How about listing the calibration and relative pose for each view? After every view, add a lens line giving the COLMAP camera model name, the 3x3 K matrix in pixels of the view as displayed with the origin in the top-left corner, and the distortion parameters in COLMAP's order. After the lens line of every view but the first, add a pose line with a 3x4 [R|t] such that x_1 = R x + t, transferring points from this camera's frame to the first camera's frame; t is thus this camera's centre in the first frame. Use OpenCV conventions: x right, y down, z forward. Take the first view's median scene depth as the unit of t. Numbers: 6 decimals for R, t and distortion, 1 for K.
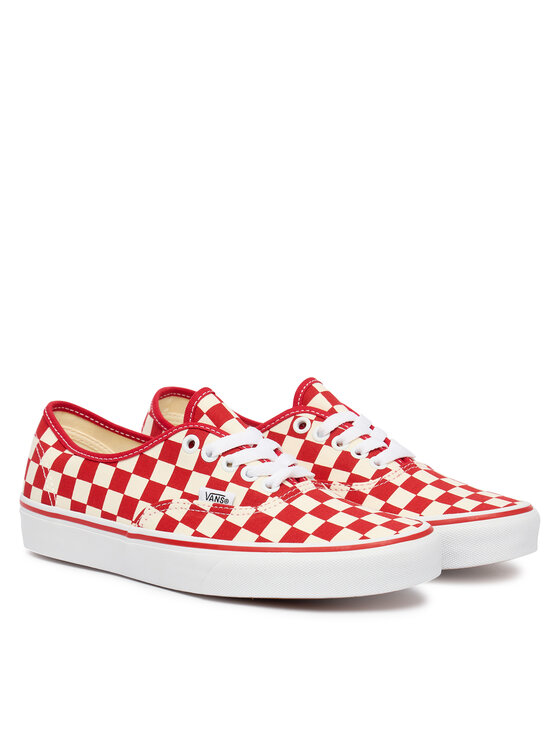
lens RADIAL K [[2204.1, 0, 279.1], [0, 2204.1, 373.6], [0, 0, 1]] dist [-1.131576, 0.000000]
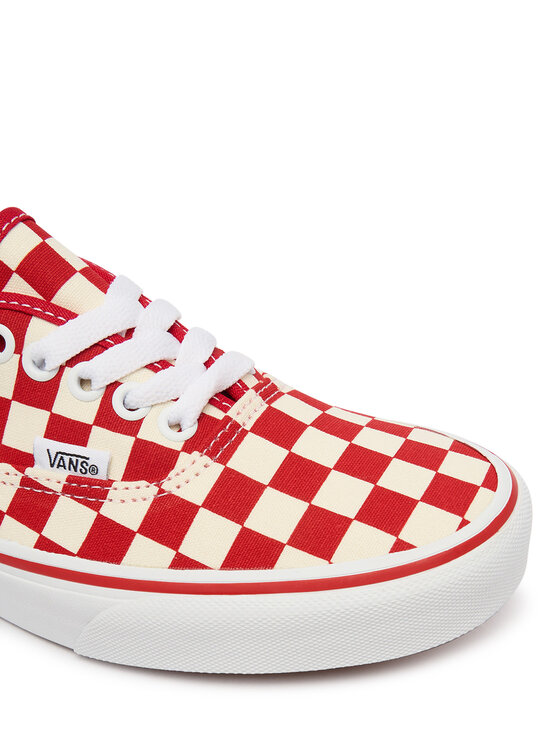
lens RADIAL K [[778.0, 0, 281.9], [0, 778.0, 374.5], [0, 0, 1]] dist [-0.076630, 0.000000]
pose [[0.975057, -0.152208, 0.161541, -0.007783], [0.059393, 0.880207, 0.470859, -0.037821], [-0.213858, -0.449520, 0.867293, 0.844919]]
